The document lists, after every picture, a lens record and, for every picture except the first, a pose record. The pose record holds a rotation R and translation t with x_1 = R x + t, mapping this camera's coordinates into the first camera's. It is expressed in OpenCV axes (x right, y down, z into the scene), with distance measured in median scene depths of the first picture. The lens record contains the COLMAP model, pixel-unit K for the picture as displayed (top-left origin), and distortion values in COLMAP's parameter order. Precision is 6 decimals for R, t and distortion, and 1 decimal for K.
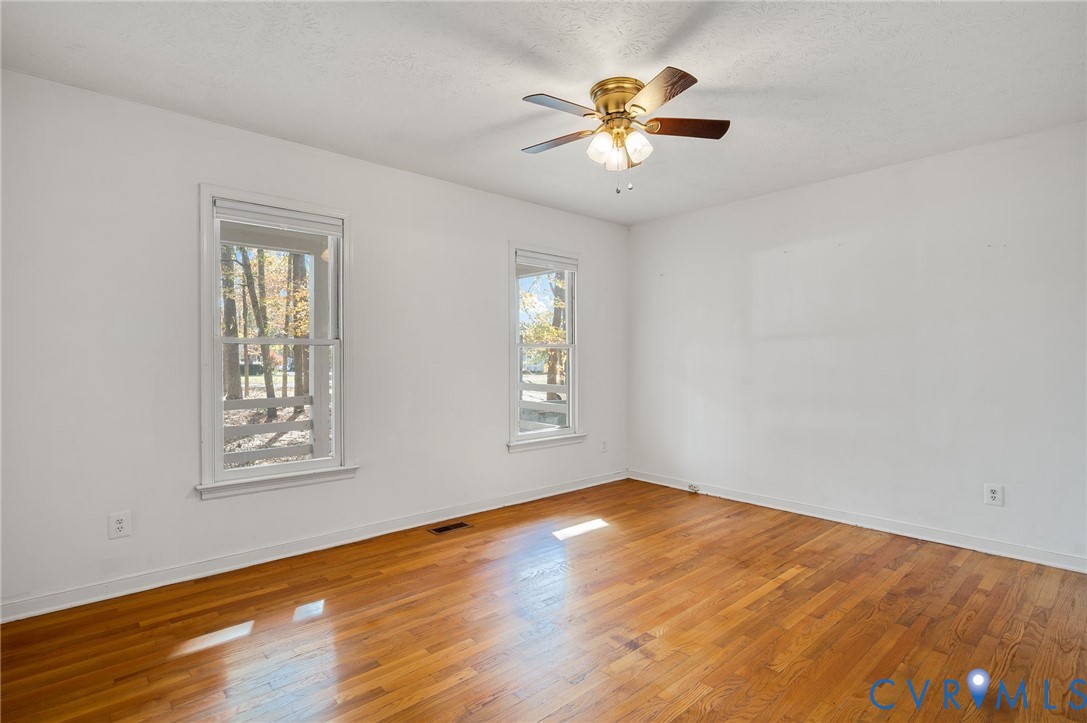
lens RADIAL K [[534.1, 0, 542.0], [0, 534.1, 359.1], [0, 0, 1]] dist [-0.002802, -0.000609]
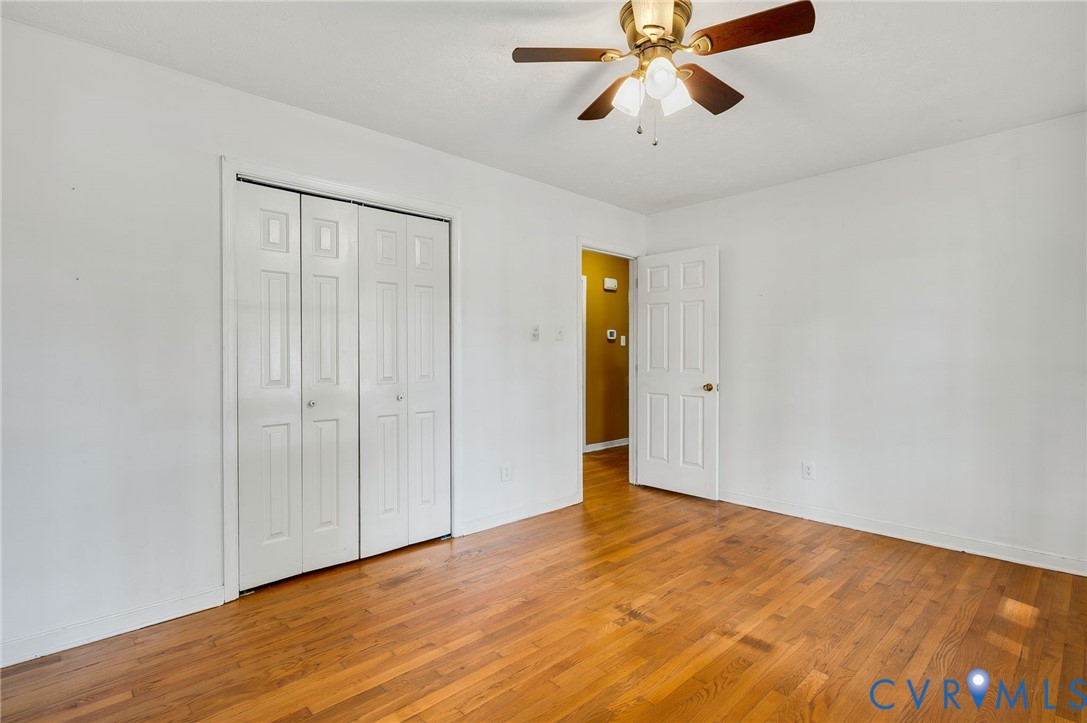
lens RADIAL K [[534.1, 0, 542.0], [0, 534.1, 359.1], [0, 0, 1]] dist [-0.002802, -0.000609]
pose [[-0.999686, 0.003798, -0.024785, 0.360049], [0.003580, 0.999955, 0.008815, -0.004504], [0.024817, 0.008724, -0.999654, 1.953996]]
